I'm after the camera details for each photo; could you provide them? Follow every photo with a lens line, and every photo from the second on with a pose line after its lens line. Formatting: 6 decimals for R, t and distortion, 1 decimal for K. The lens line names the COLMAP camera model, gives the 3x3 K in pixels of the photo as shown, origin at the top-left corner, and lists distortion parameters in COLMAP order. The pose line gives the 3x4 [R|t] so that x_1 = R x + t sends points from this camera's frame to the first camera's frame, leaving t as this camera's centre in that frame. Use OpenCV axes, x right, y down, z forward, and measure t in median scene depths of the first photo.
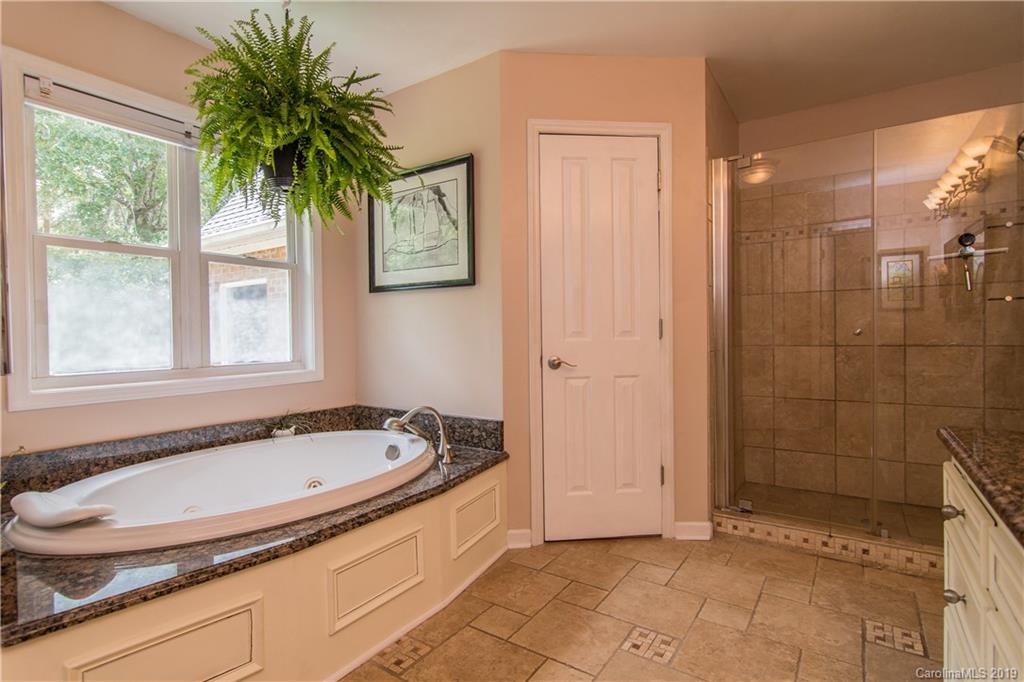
lens RADIAL K [[509.2, 0, 509.6], [0, 509.2, 339.6], [0, 0, 1]] dist [-0.001466, 0.001022]
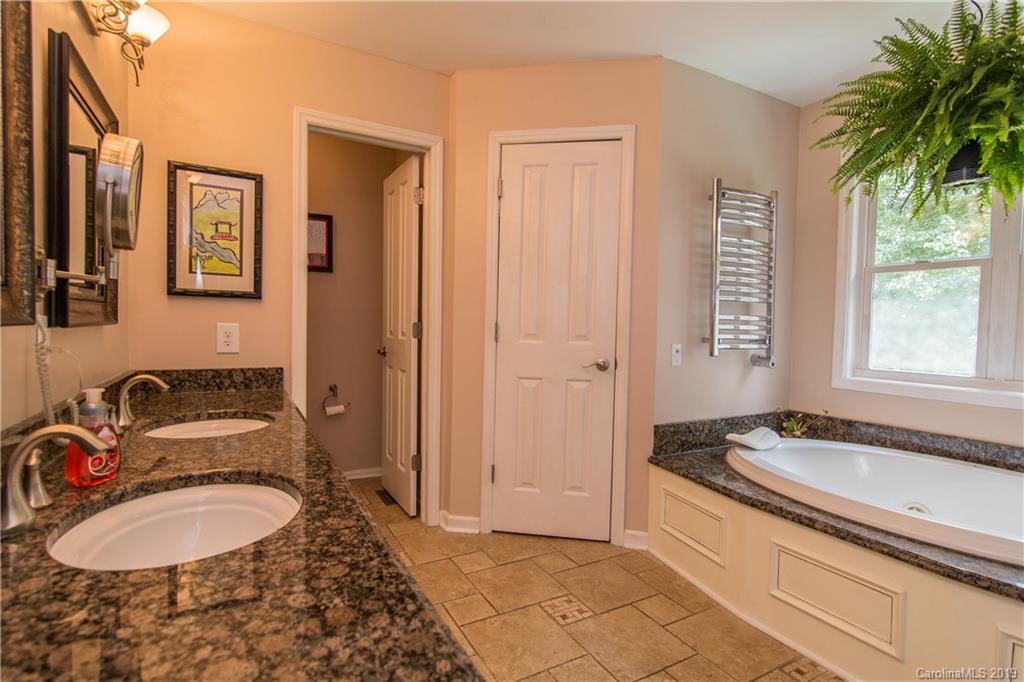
lens RADIAL K [[494.2, 0, 507.3], [0, 494.2, 339.4], [0, 0, 1]] dist [-0.006972, 0.004806]
pose [[-0.458412, 0.028957, -0.888268, 0.589587], [-0.026122, 0.998598, 0.046034, -0.035981], [0.888356, 0.044306, -0.457013, 0.591904]]
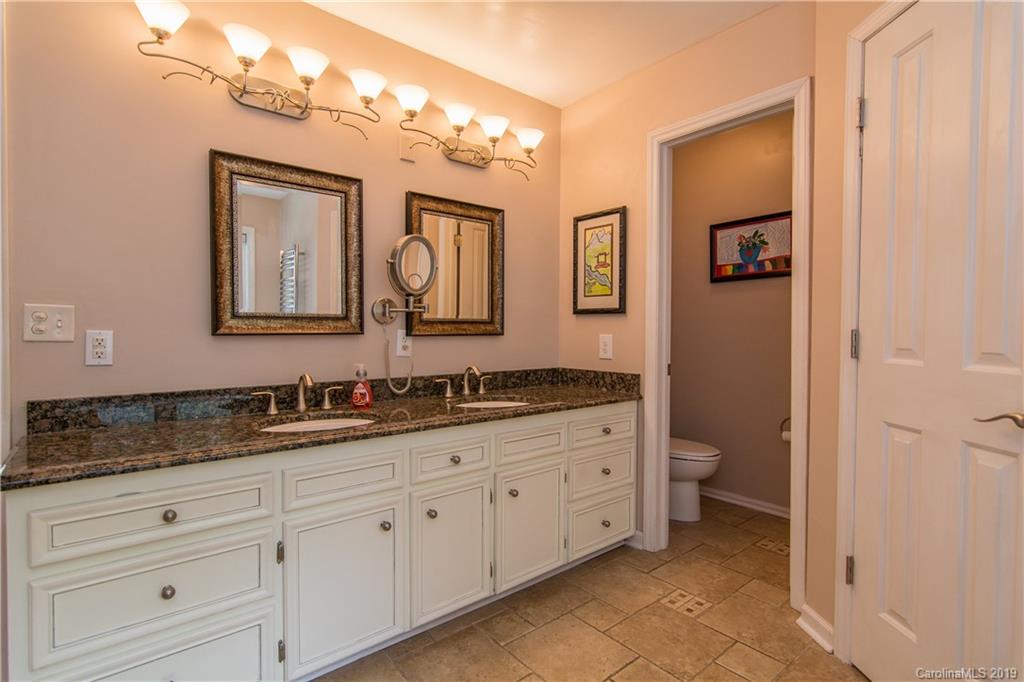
lens RADIAL K [[494.2, 0, 507.3], [0, 494.2, 339.4], [0, 0, 1]] dist [-0.006972, 0.004806]
pose [[-0.958483, 0.001798, 0.285144, -0.067904], [0.009877, 0.999589, 0.026896, -0.031711], [-0.284979, 0.028595, -0.958107, 0.846559]]
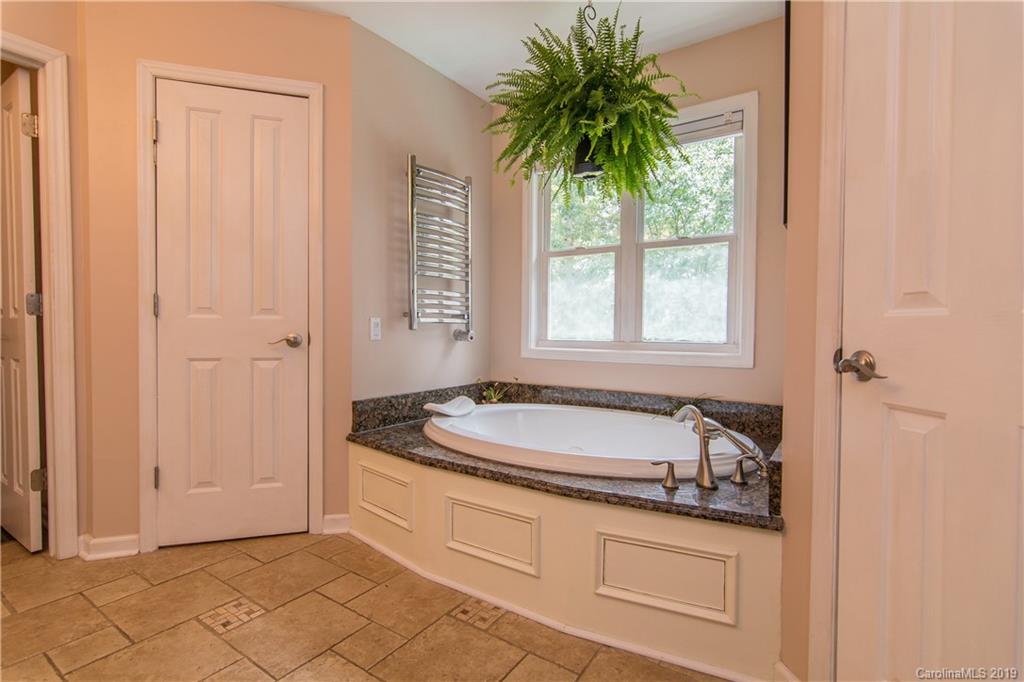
lens RADIAL K [[494.2, 0, 507.3], [0, 494.2, 339.4], [0, 0, 1]] dist [-0.006972, 0.004806]
pose [[-0.010984, 0.035537, -0.999308, 0.525259], [-0.019635, 0.999168, 0.035748, 0.013860], [0.999747, 0.020014, -0.010277, 0.714485]]
